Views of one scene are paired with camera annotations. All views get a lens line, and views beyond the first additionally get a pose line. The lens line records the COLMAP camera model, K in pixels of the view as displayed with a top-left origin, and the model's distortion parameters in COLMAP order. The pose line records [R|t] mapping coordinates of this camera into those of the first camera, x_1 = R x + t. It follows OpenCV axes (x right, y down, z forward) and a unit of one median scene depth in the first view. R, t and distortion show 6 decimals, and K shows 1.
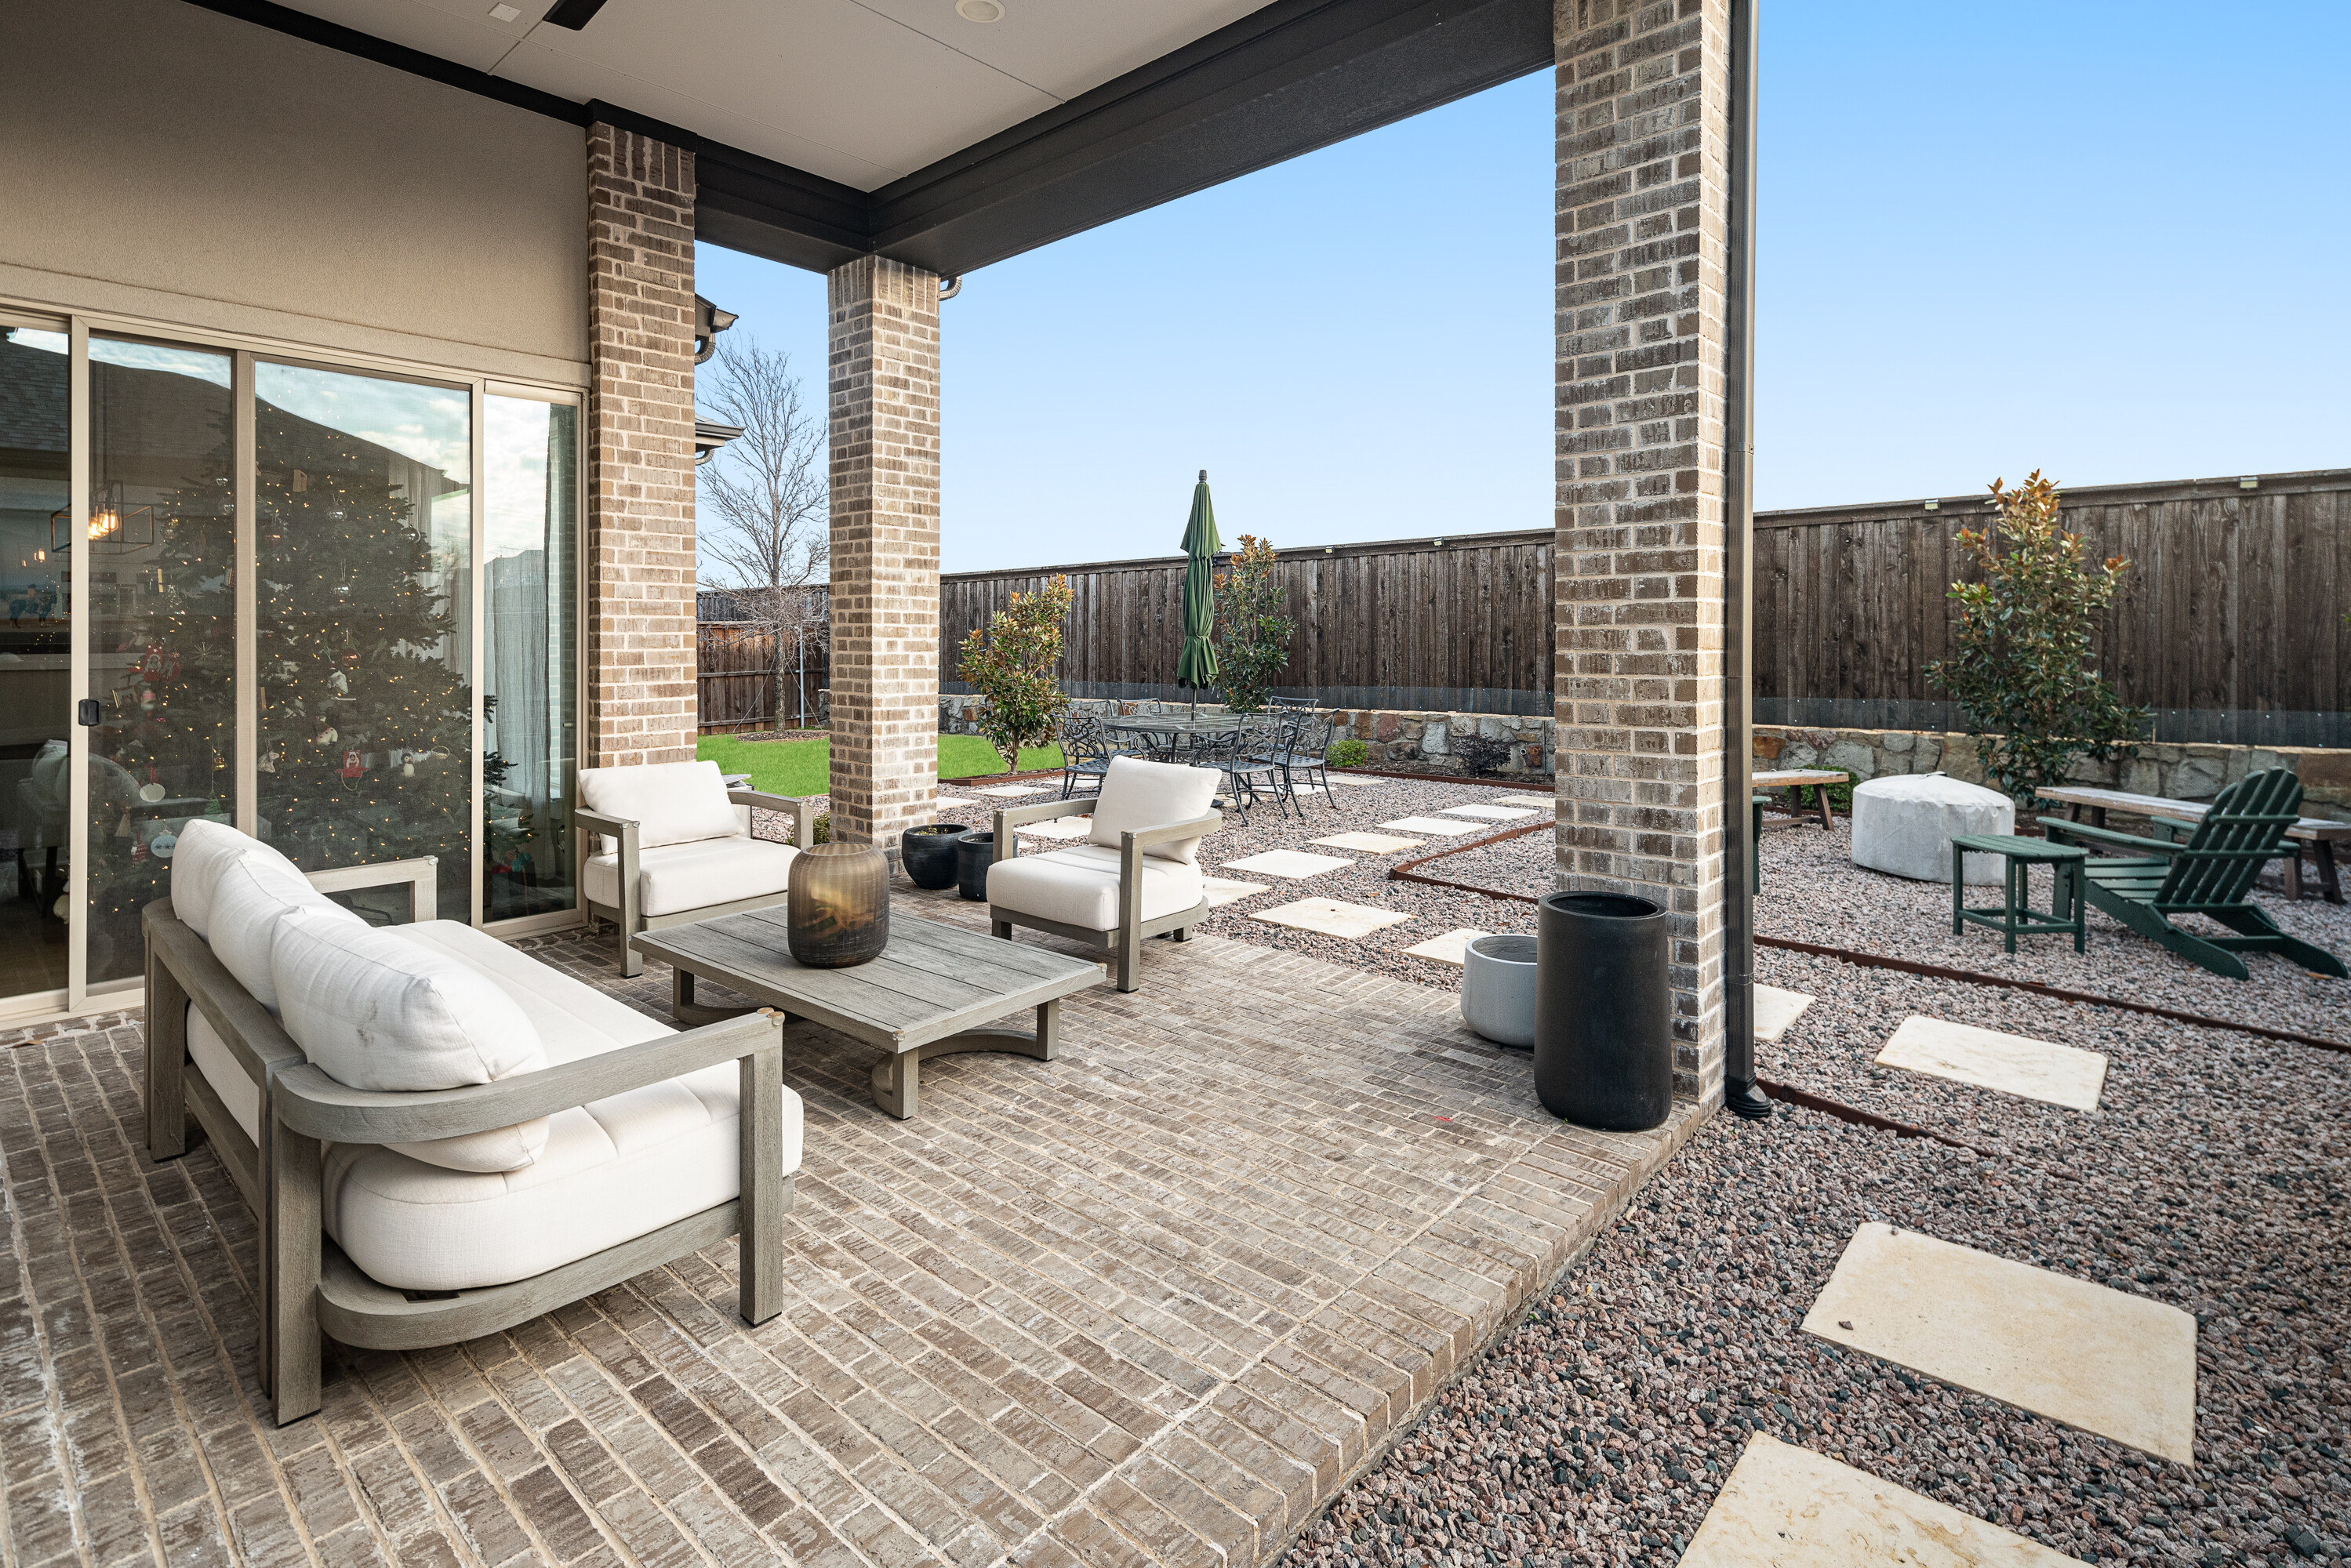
lens RADIAL K [[1151.2, 0, 1175.7], [0, 1151.2, 643.6], [0, 0, 1]] dist [-0.000697, -0.000782]
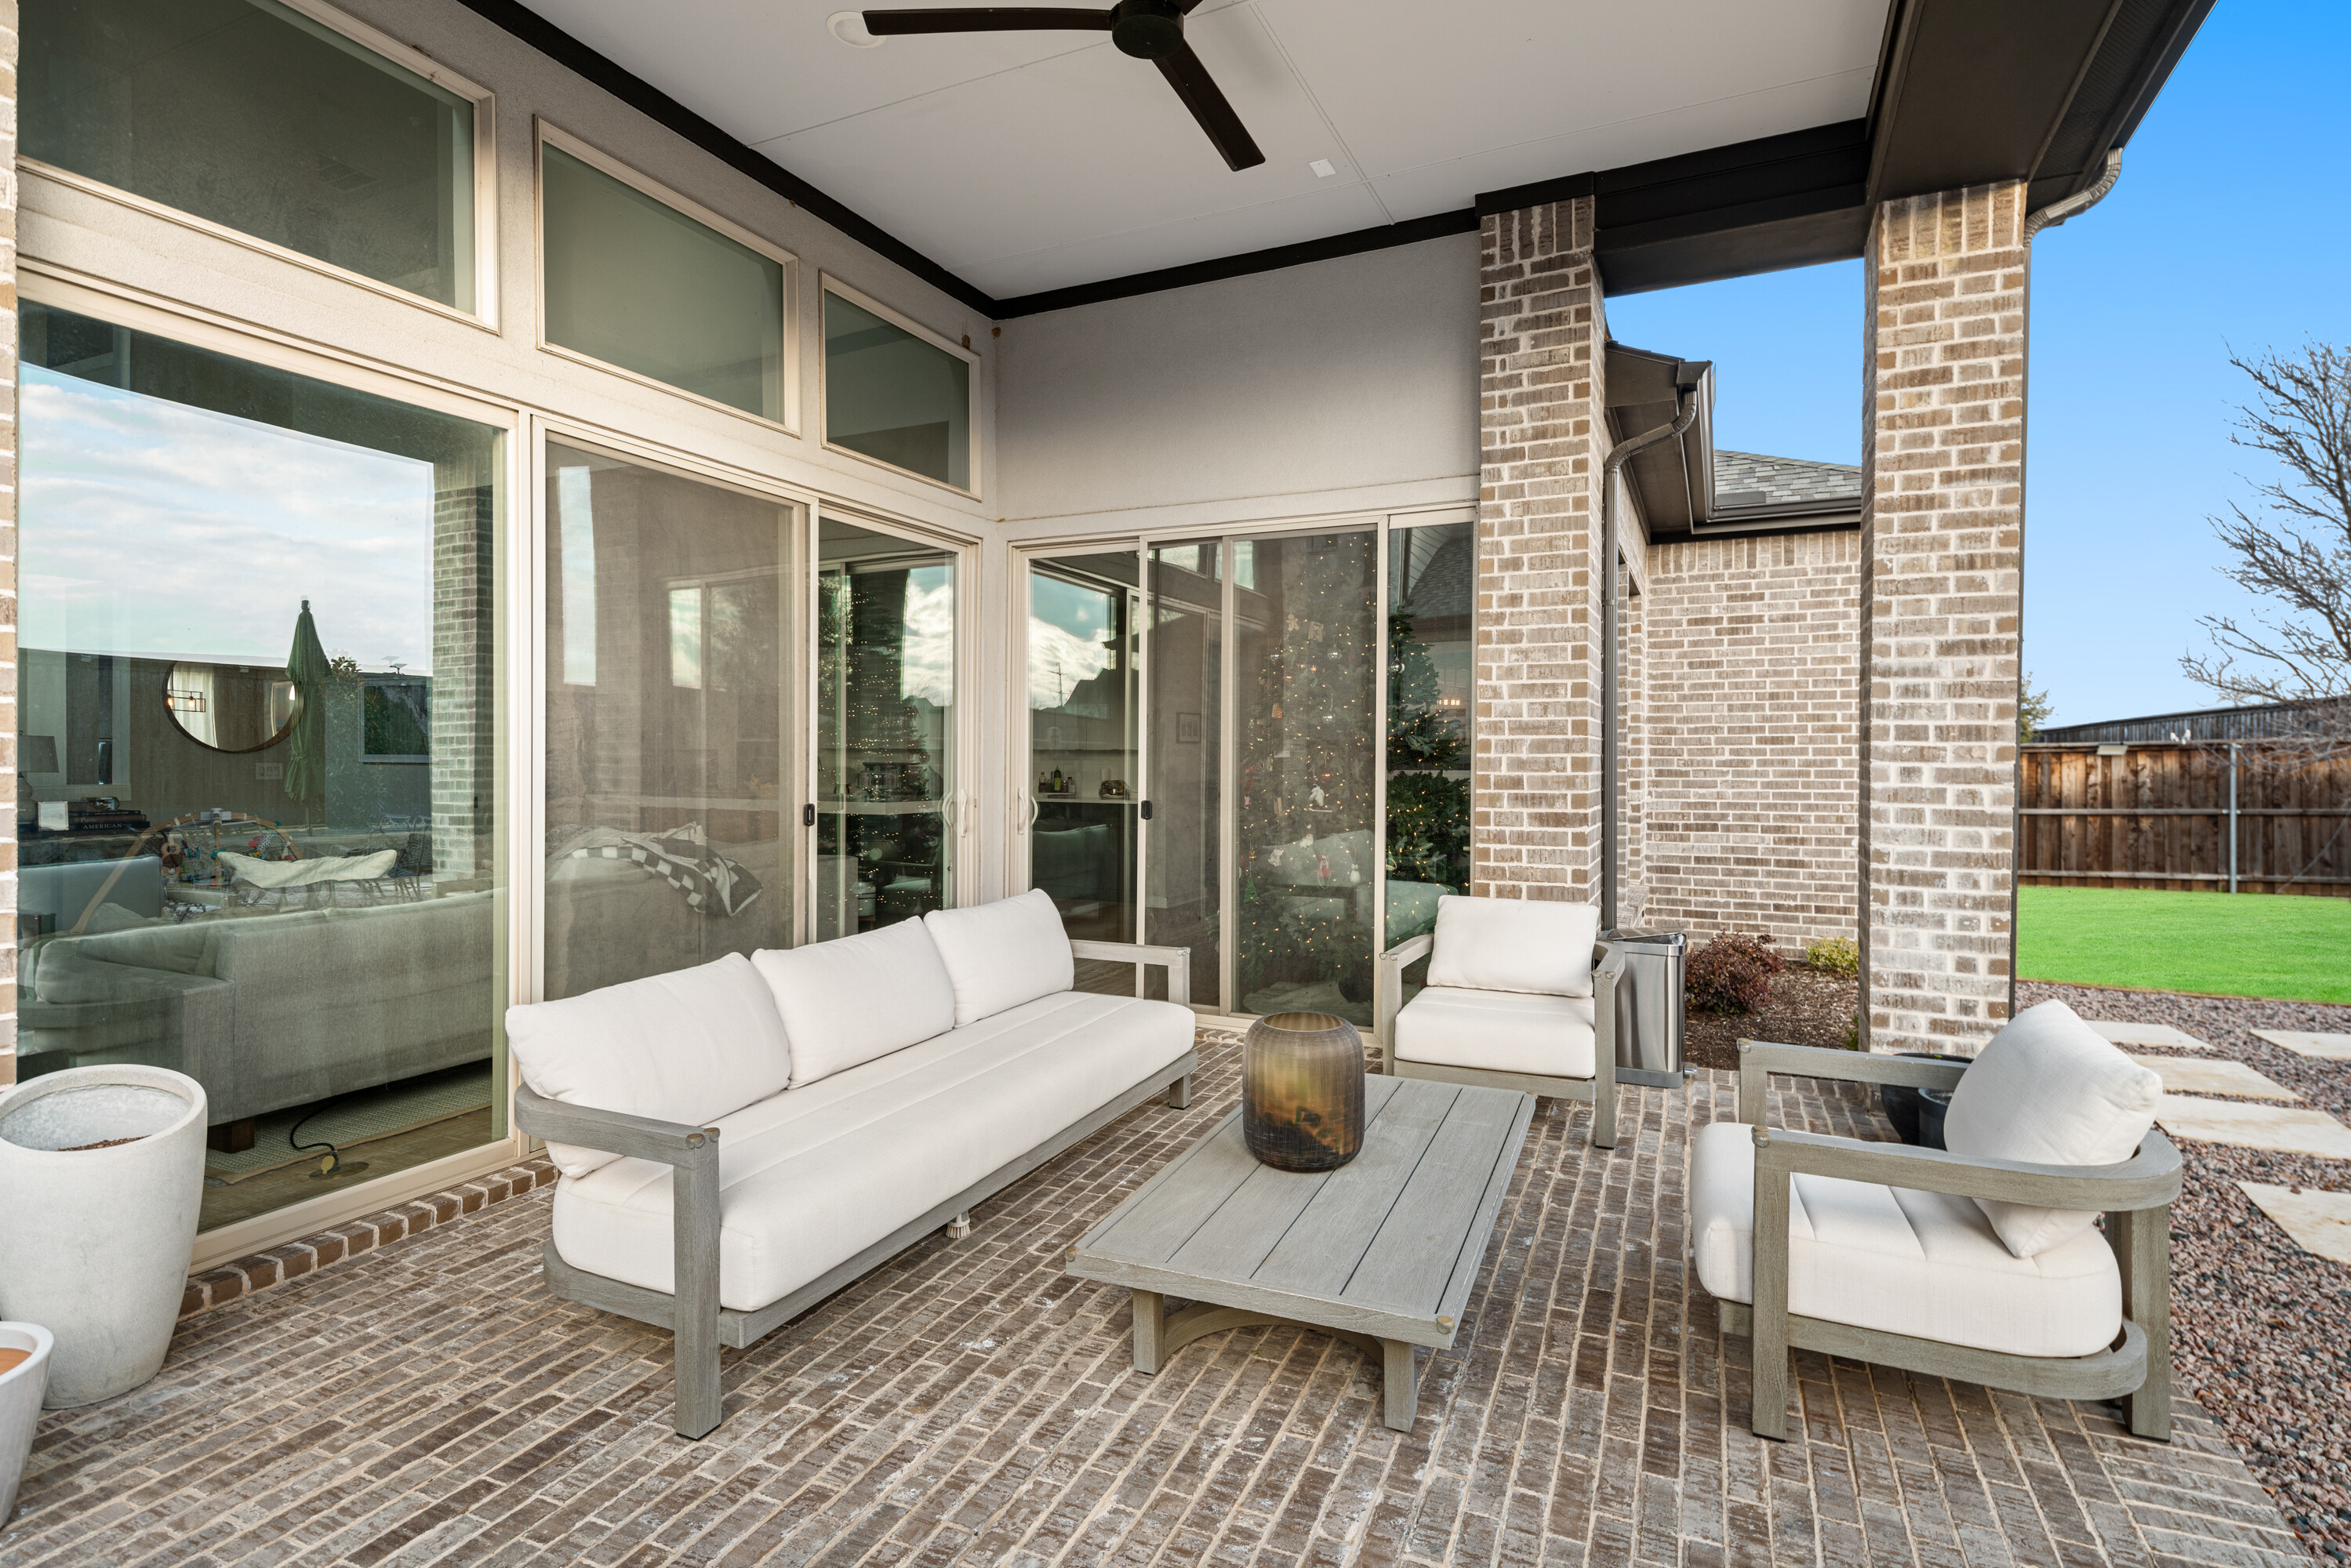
lens RADIAL K [[1122.2, 0, 1195.1], [0, 1122.2, 757.2], [0, 0, 1]] dist [0.014316, -0.000618]
pose [[0.289238, 0.003643, -0.957250, 0.257961], [-0.009075, 0.999958, 0.001063, -0.004826], [0.957214, 0.008379, 0.289259, 0.405737]]
